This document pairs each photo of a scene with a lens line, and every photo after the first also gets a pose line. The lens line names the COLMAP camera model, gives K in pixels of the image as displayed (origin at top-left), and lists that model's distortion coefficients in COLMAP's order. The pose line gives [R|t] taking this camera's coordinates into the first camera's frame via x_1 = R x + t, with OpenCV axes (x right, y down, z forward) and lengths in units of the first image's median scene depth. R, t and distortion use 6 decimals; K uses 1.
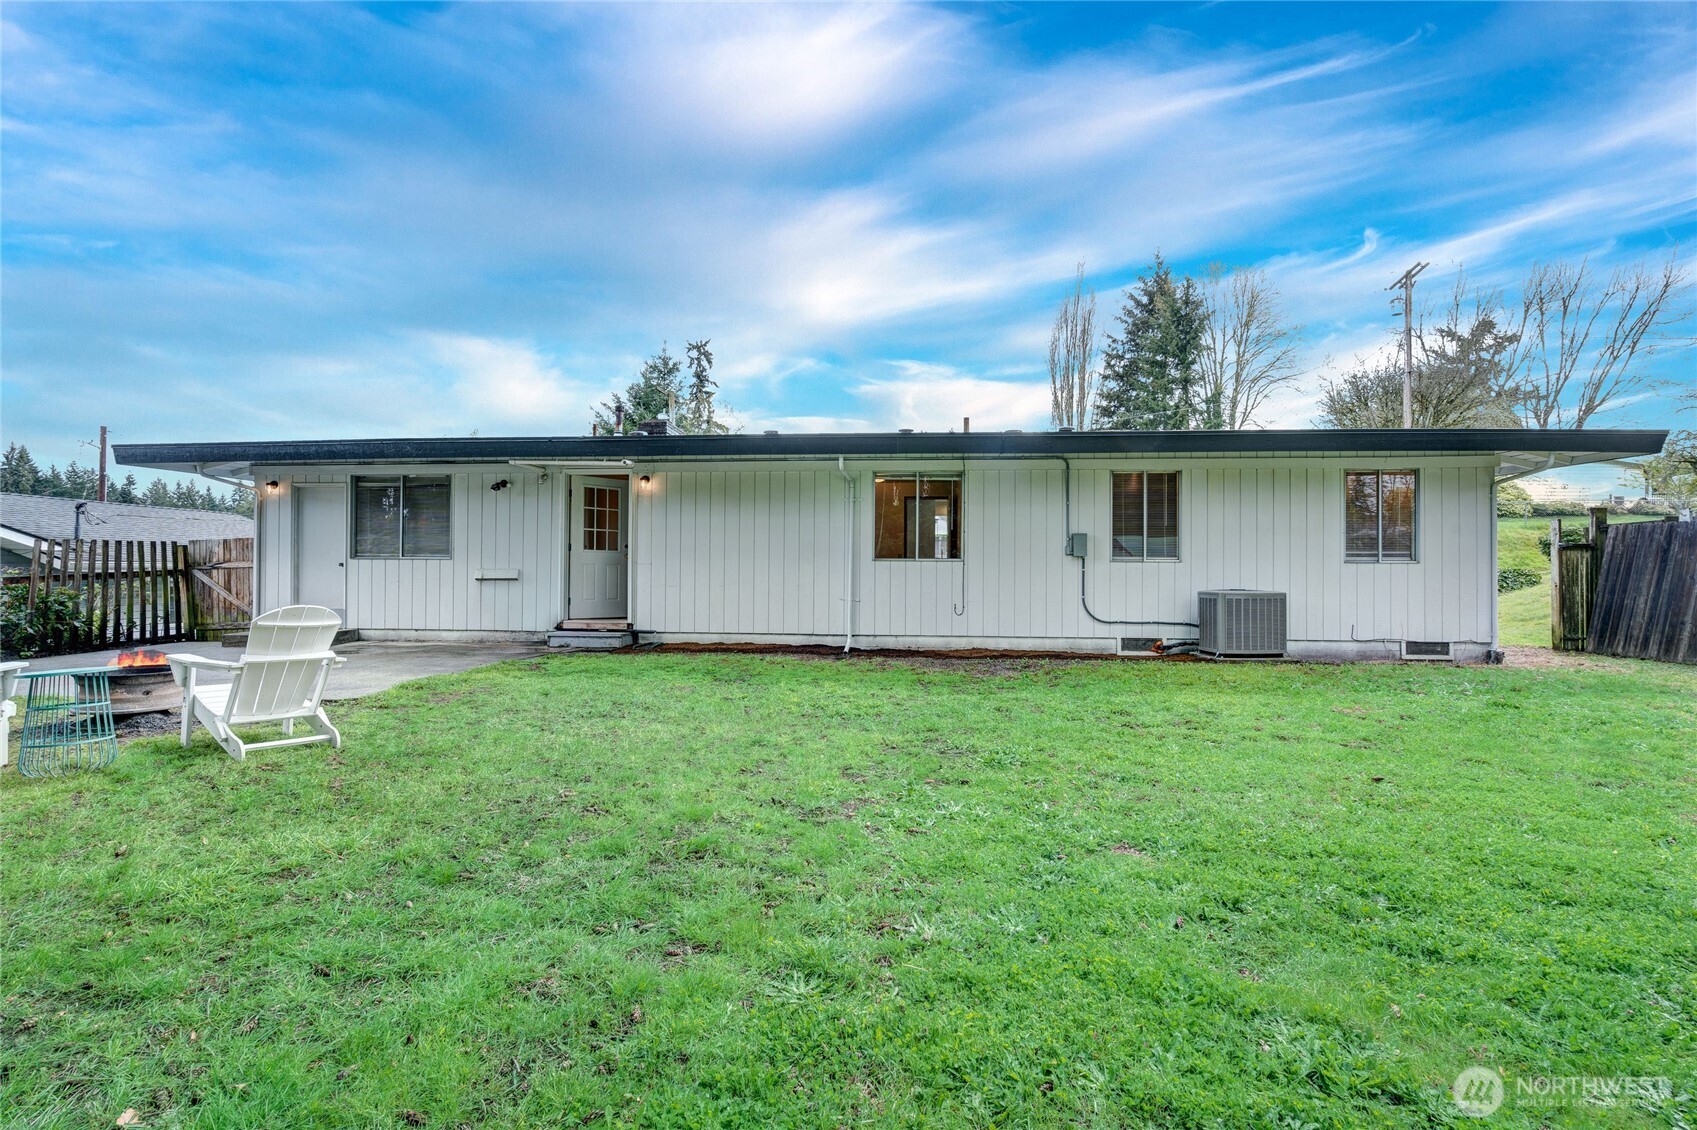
lens RADIAL K [[770.4, 0, 848.5], [0, 770.4, 565.0], [0, 0, 1]] dist [0.000775, -0.000151]
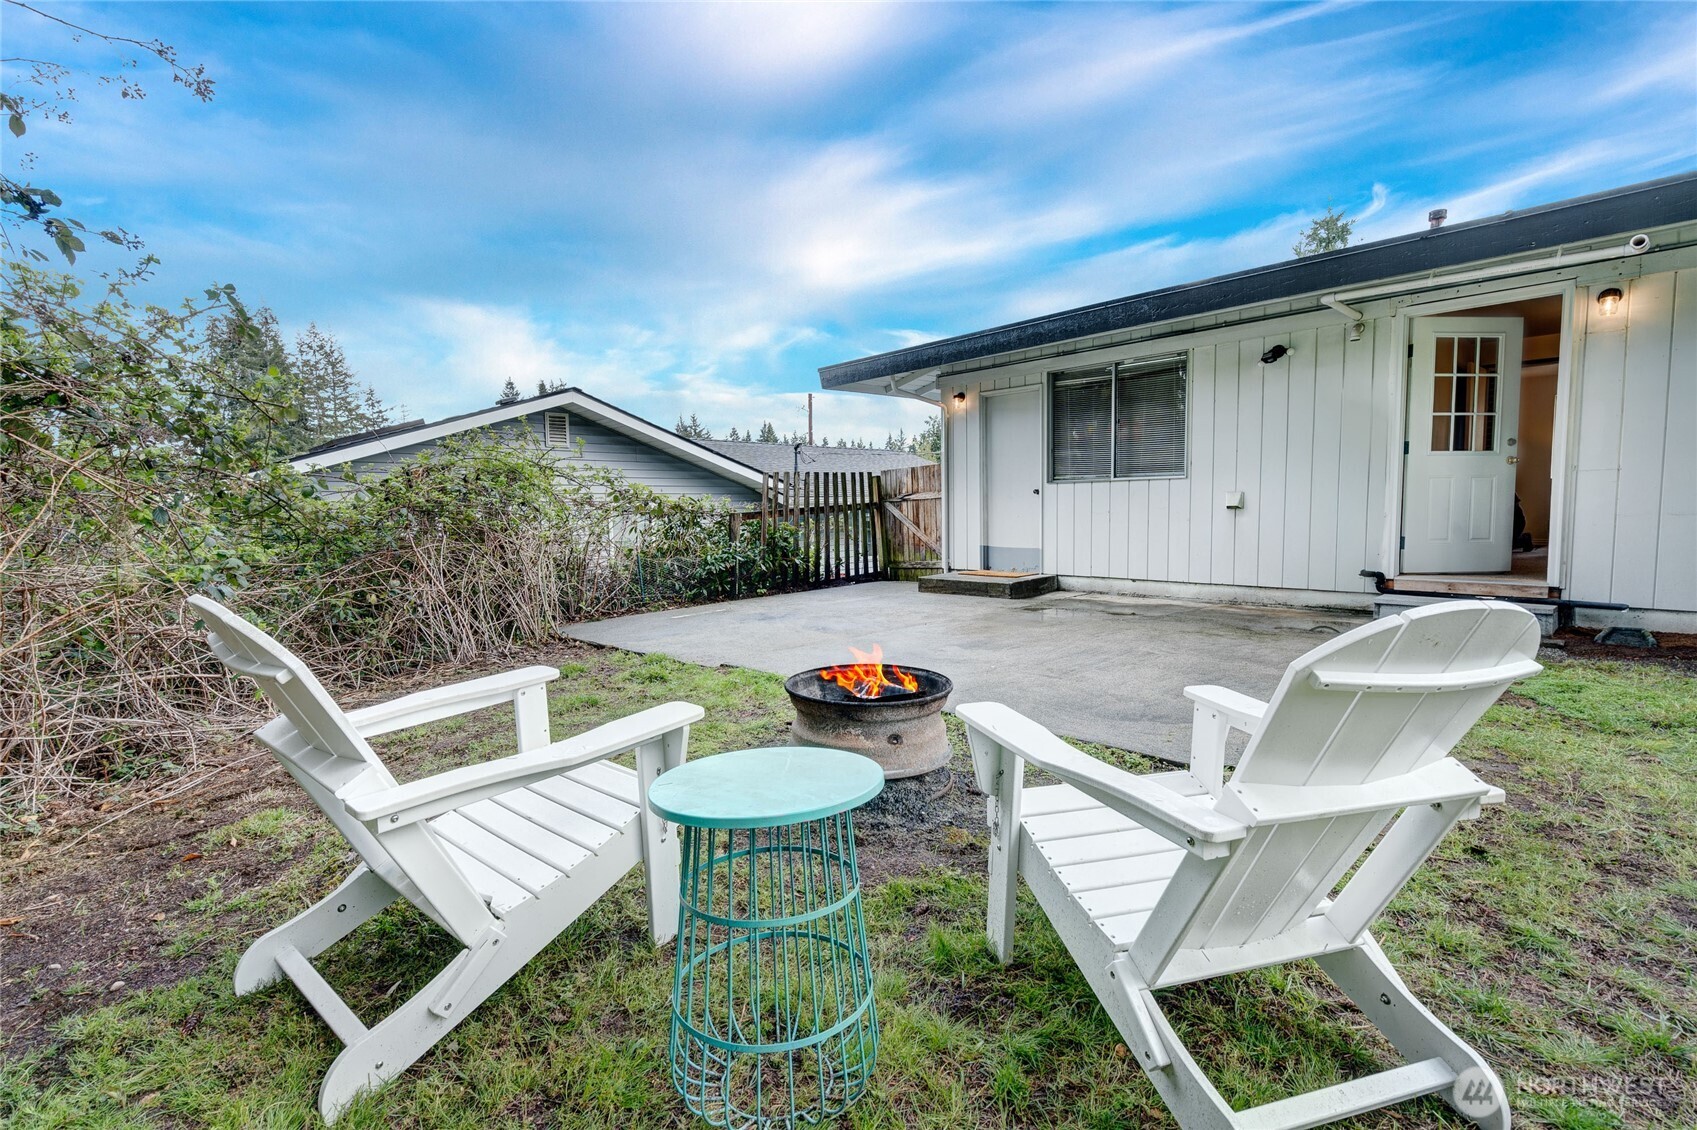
lens RADIAL K [[804.0, 0, 848.5], [0, 804.0, 565.0], [0, 0, 1]] dist [0.001132, 0.000207]
pose [[0.748613, 0.029886, -0.662334, -0.265560], [0.026922, 0.996789, 0.075407, 0.007291], [0.662461, -0.074282, 0.745405, 0.270521]]
